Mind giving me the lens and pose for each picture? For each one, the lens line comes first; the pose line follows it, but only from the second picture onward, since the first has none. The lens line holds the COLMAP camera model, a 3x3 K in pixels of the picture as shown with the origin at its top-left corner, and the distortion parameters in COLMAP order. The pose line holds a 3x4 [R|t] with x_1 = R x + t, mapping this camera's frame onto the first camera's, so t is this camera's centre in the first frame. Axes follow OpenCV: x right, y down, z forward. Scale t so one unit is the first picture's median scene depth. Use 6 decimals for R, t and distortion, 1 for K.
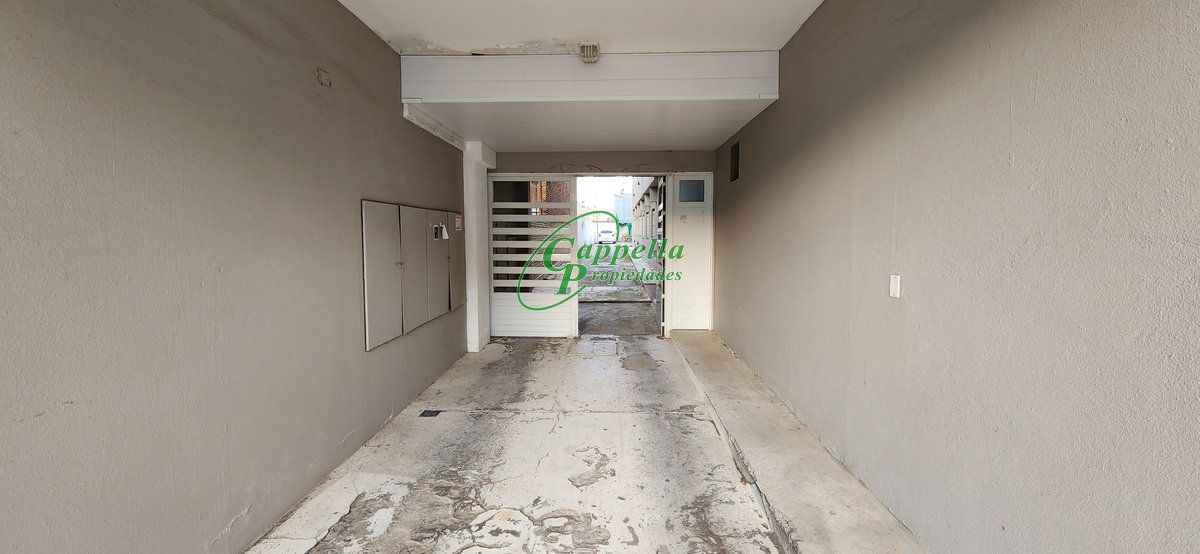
lens RADIAL K [[478.3, 0, 595.1], [0, 478.3, 263.4], [0, 0, 1]] dist [-0.001273, -0.000101]
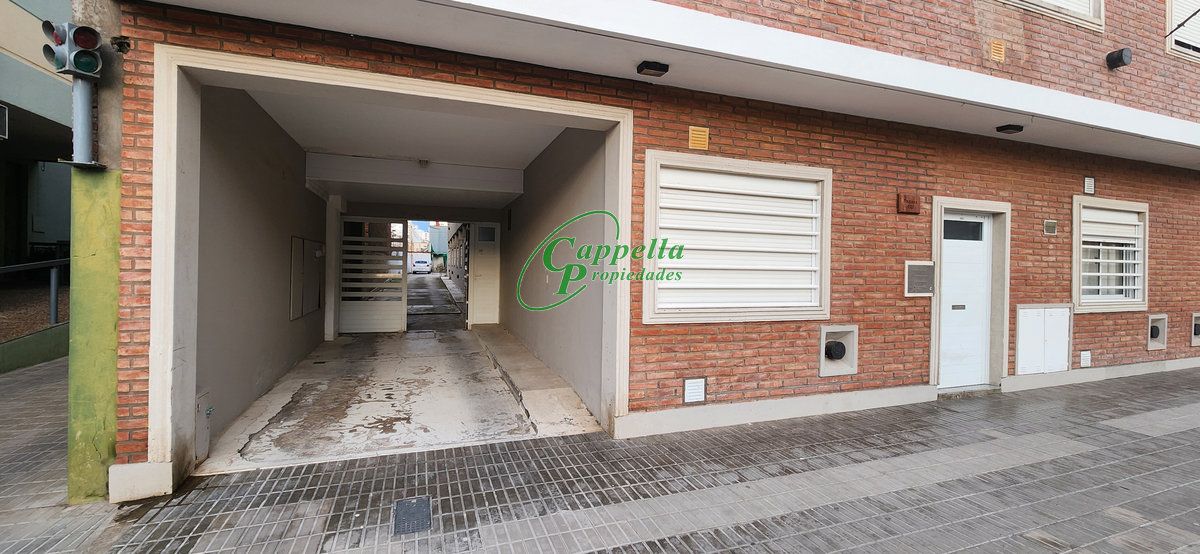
lens RADIAL K [[478.3, 0, 595.1], [0, 478.3, 263.4], [0, 0, 1]] dist [-0.001273, -0.000101]
pose [[0.929763, 0.019107, 0.367662, -0.039631], [0.006009, 0.997732, -0.067047, 0.048526], [-0.368109, 0.064548, 0.927539, -0.554314]]
